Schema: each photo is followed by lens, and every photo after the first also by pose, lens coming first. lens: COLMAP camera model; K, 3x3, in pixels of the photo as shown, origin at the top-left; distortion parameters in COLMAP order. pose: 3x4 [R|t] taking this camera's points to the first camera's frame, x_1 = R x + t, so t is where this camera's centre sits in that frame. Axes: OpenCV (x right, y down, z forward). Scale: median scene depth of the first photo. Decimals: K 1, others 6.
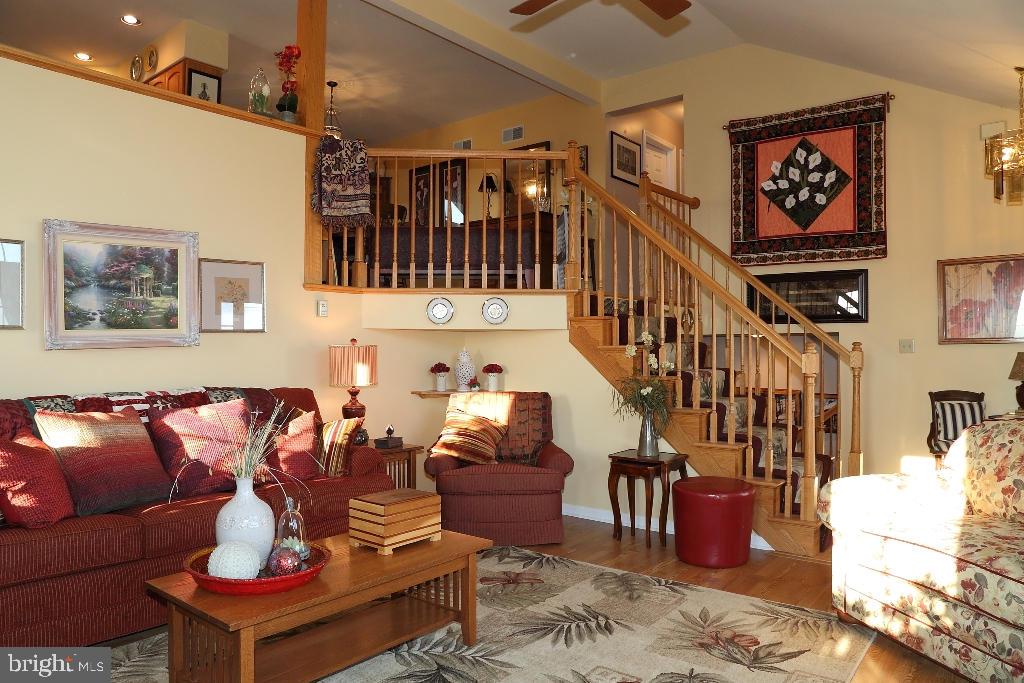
lens RADIAL K [[711.0, 0, 507.2], [0, 711.0, 344.2], [0, 0, 1]] dist [-0.120648, 0.069400]
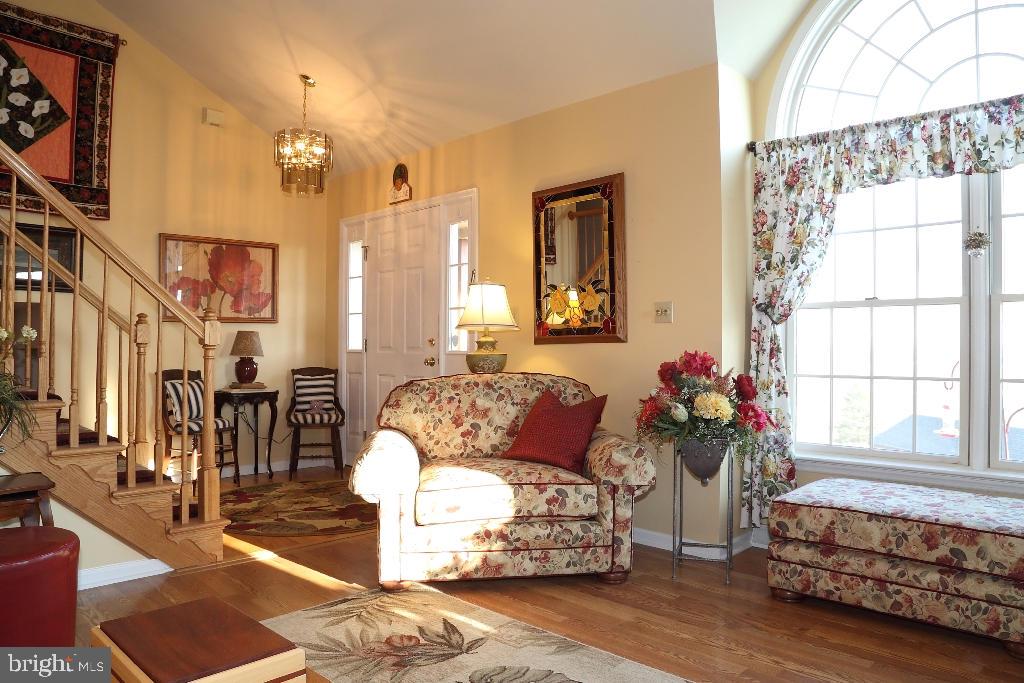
lens RADIAL K [[711.0, 0, 507.2], [0, 711.0, 344.2], [0, 0, 1]] dist [-0.120648, 0.069400]
pose [[0.074903, 0.007197, 0.997165, -0.272135], [-0.009819, 0.999931, -0.006479, 0.031210], [-0.997143, -0.009306, 0.074968, 0.420377]]
